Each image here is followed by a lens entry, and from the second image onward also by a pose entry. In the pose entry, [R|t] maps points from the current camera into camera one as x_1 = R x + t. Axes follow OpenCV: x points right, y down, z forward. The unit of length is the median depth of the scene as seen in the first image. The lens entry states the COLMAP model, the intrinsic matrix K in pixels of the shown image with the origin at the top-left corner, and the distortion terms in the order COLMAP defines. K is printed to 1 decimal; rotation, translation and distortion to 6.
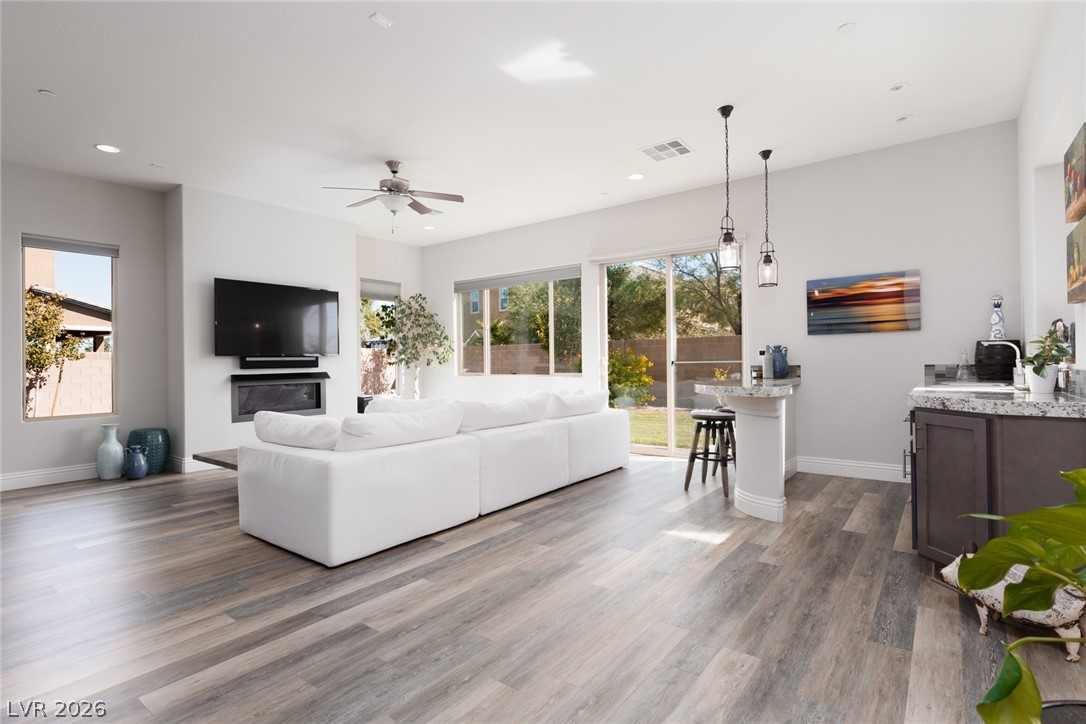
lens RADIAL K [[533.0, 0, 543.0], [0, 533.0, 362.0], [0, 0, 1]] dist [-0.001151, -0.000201]
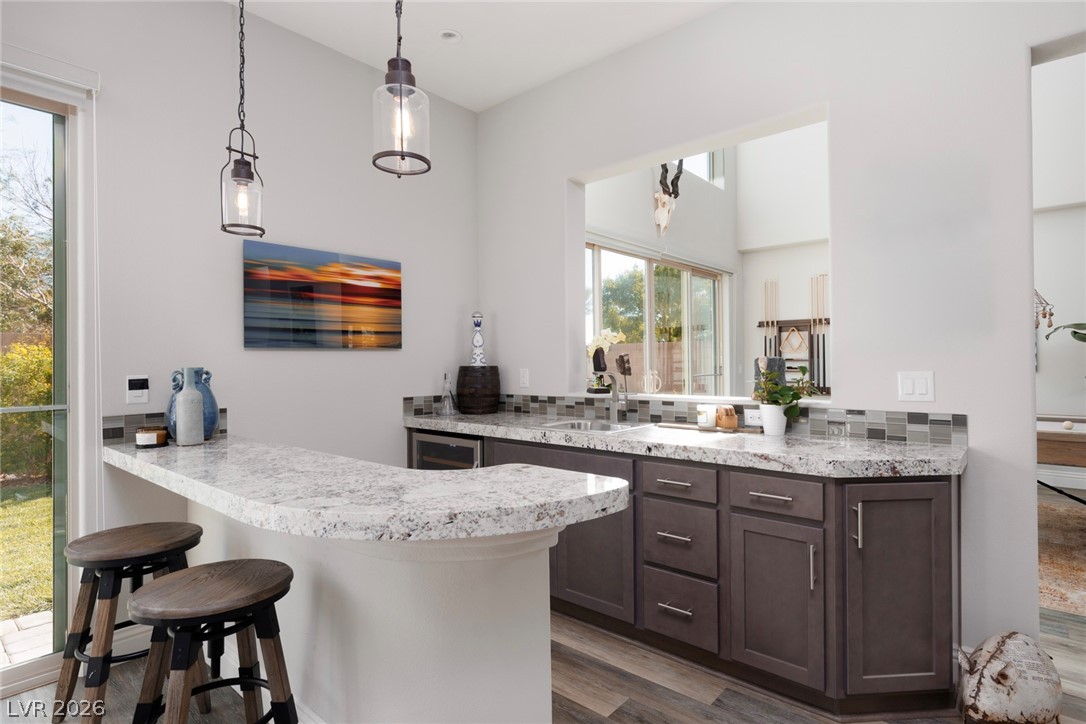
lens RADIAL K [[556.4, 0, 543.0], [0, 556.4, 362.0], [0, 0, 1]] dist [0.000711, 0.000138]
pose [[0.062174, 0.011930, 0.997994, -0.012083], [0.007608, 0.999894, -0.012427, -0.031726], [-0.998036, 0.008365, 0.062077, 0.768973]]
